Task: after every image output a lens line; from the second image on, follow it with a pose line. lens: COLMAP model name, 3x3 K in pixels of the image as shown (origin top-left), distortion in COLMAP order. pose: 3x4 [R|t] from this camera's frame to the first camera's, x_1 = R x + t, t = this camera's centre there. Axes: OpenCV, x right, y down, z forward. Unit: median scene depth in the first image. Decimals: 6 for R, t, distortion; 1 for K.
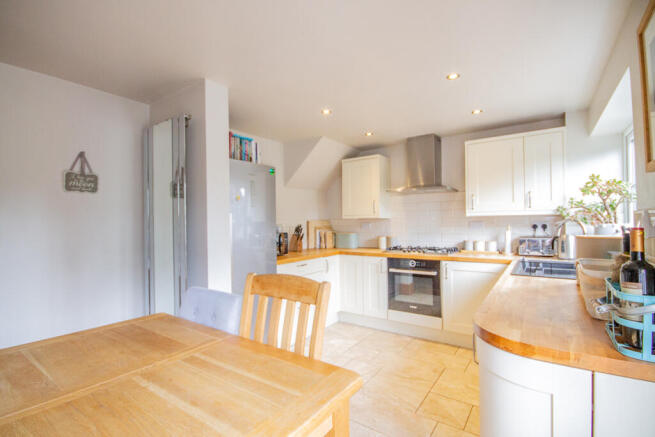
lens RADIAL K [[309.6, 0, 327.5], [0, 309.6, 218.5], [0, 0, 1]] dist [-0.001921, 0.000018]
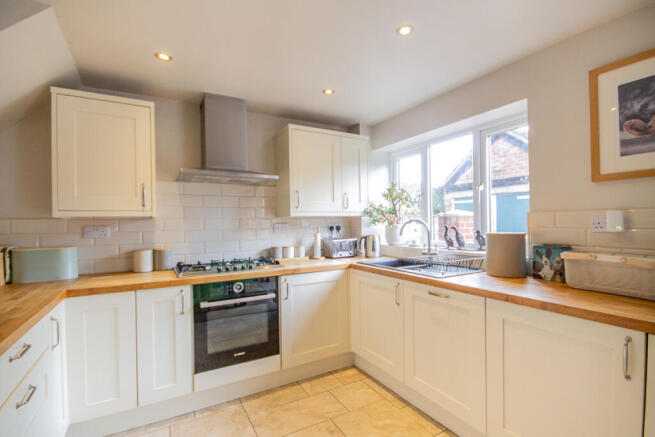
lens RADIAL K [[312.2, 0, 330.9], [0, 312.2, 220.7], [0, 0, 1]] dist [-0.002848, -0.000044]
pose [[0.411634, 0.010592, 0.911288, -0.237065], [-0.003649, 0.999944, -0.009974, 0.010827], [-0.911342, 0.000780, 0.411650, 0.535204]]
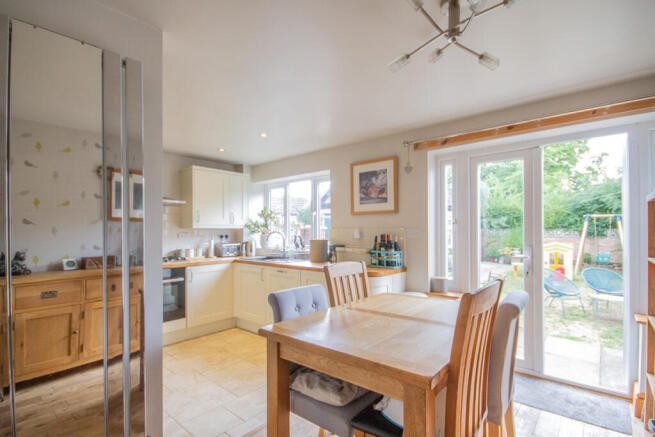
lens RADIAL K [[317.6, 0, 328.9], [0, 317.6, 230.2], [0, 0, 1]] dist [0.000311, -0.000006]
pose [[0.088316, 0.016101, 0.995962, -0.684692], [-0.012973, 0.999803, -0.015013, 0.011599], [-0.996008, -0.011594, 0.088507, 0.347223]]
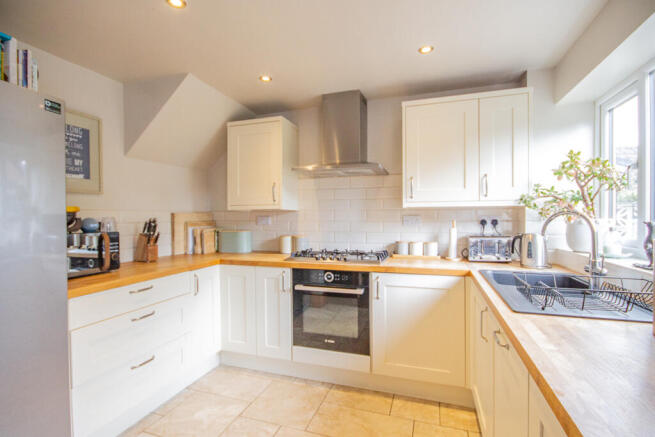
lens RADIAL K [[312.2, 0, 330.9], [0, 312.2, 220.7], [0, 0, 1]] dist [-0.002848, -0.000044]
pose [[0.955733, 0.003381, 0.294214, 0.076211], [-0.010025, 0.999728, 0.021078, 0.008668], [-0.294063, -0.023094, 0.955507, 0.342919]]
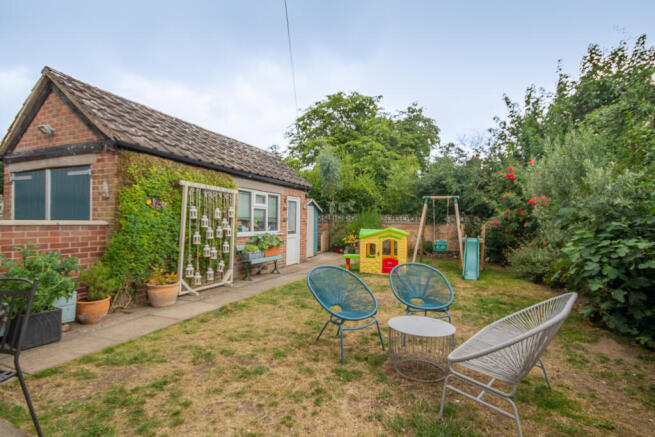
lens RADIAL K [[312.2, 0, 330.9], [0, 312.2, 220.7], [0, 0, 1]] dist [-0.002848, -0.000044]
pose [[-0.239793, 0.014963, 0.970709, 0.347461], [-0.022161, 0.999536, -0.020881, 0.059410], [-0.970571, -0.026519, -0.239350, -0.546443]]
